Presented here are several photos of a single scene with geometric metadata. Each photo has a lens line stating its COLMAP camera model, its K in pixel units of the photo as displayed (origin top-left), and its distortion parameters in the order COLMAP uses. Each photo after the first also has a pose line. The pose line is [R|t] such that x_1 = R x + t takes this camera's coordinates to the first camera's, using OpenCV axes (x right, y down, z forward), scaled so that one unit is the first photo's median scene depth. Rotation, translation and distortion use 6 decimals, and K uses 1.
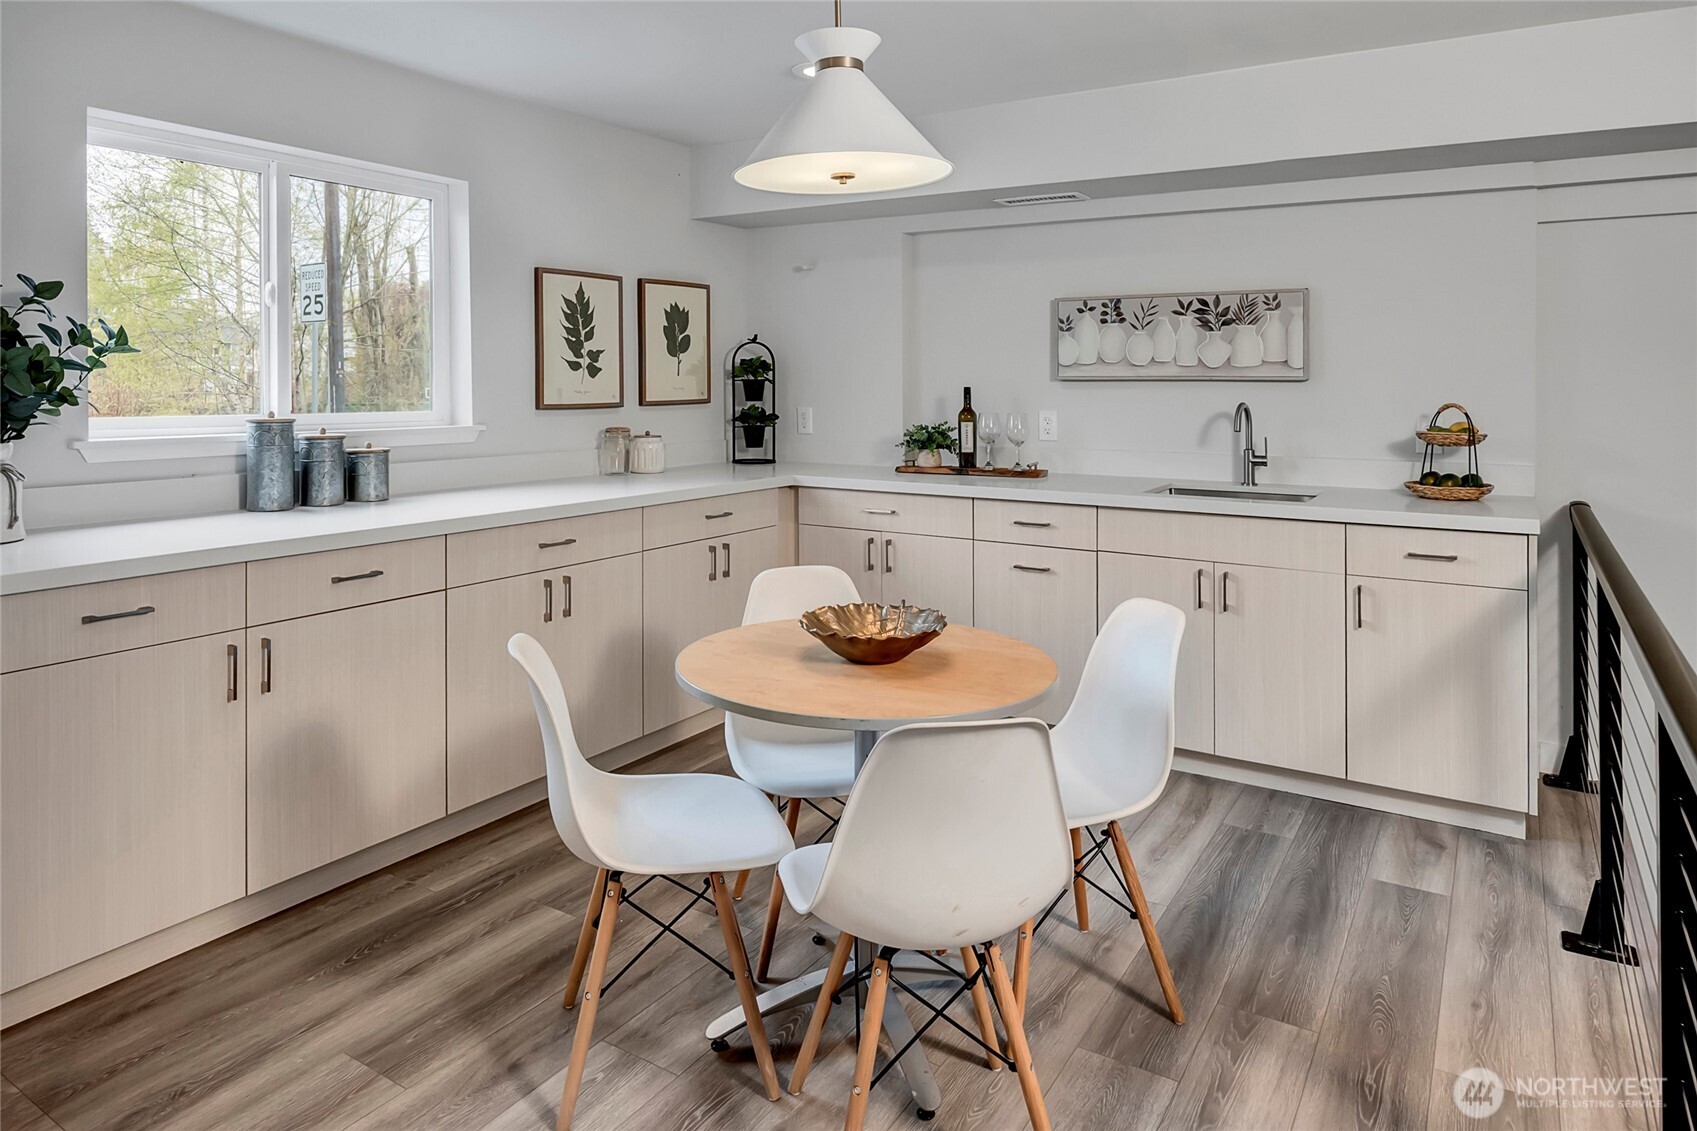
lens RADIAL K [[1053.8, 0, 845.0], [0, 1053.8, 470.8], [0, 0, 1]] dist [-0.000531, 0.000069]
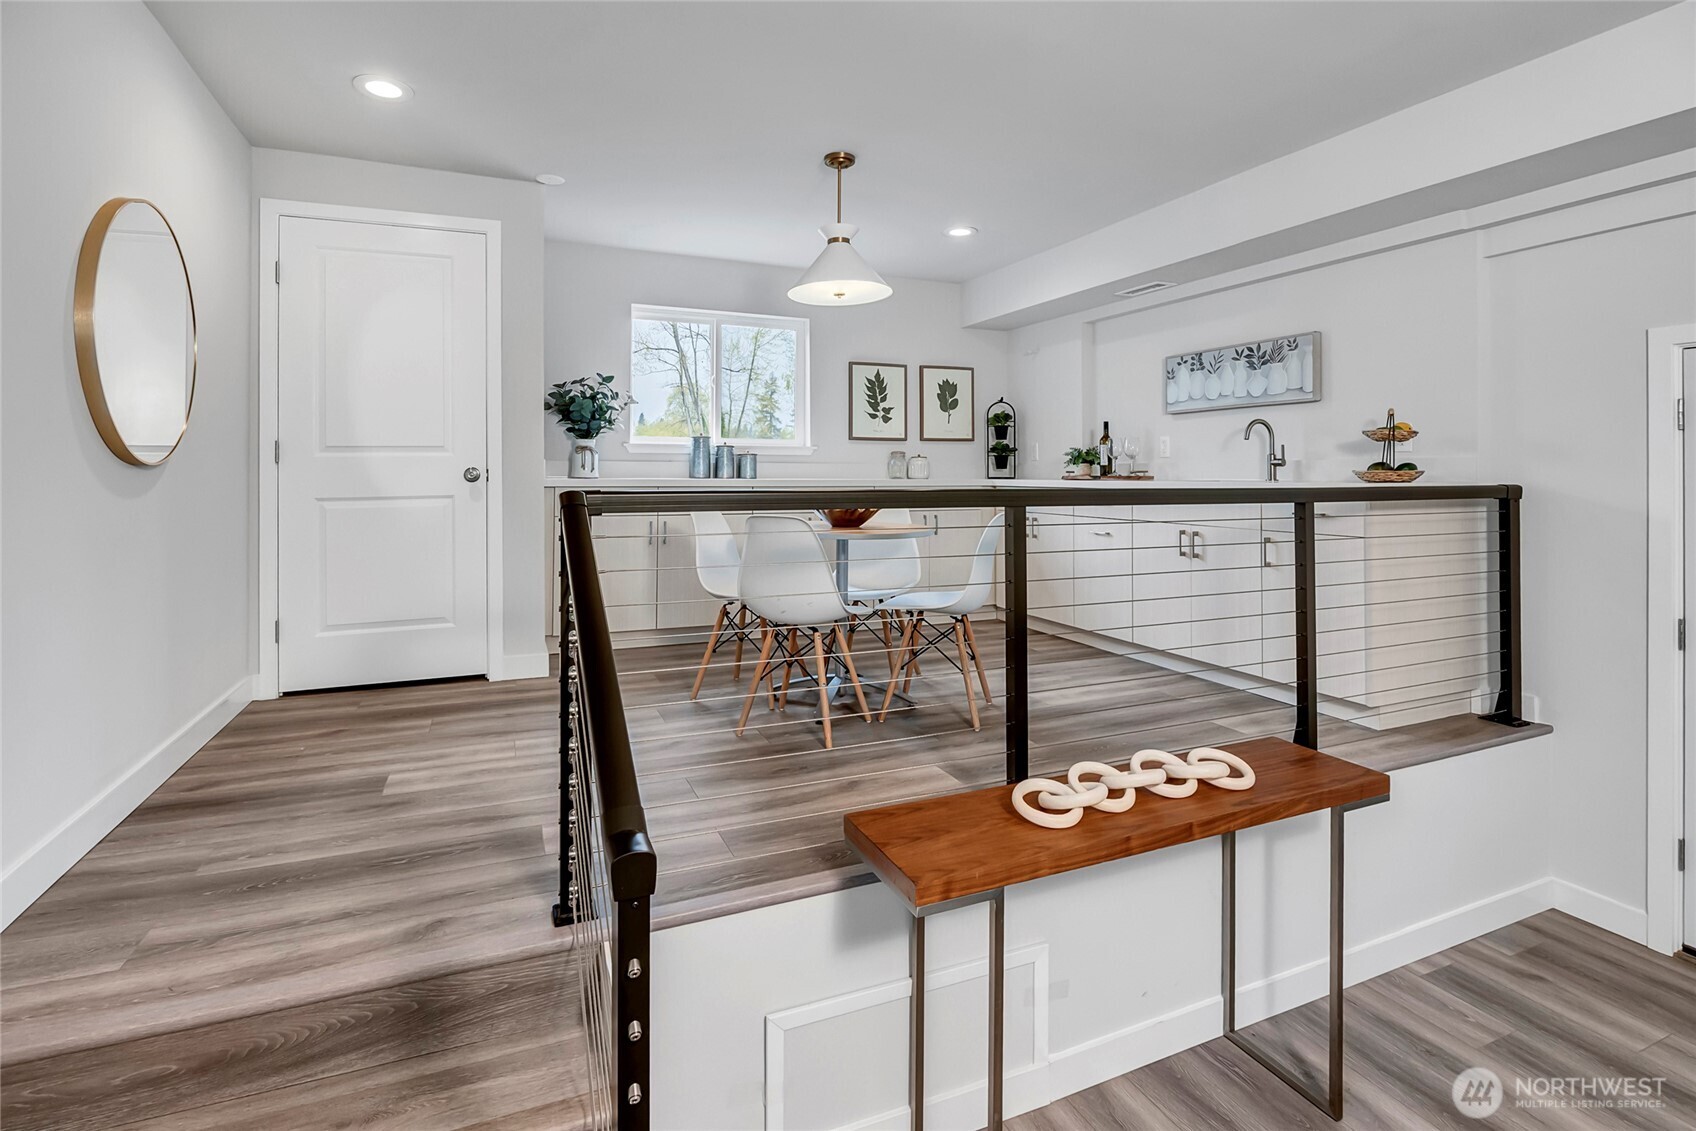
lens RADIAL K [[801.6, 0, 848.0], [0, 801.6, 565.5], [0, 0, 1]] dist [-0.003048, 0.000144]
pose [[0.830295, 0.061336, -0.553939, 0.476054], [-0.044967, 0.998058, 0.043111, 0.096873], [0.555508, -0.010886, 0.831440, -0.163887]]
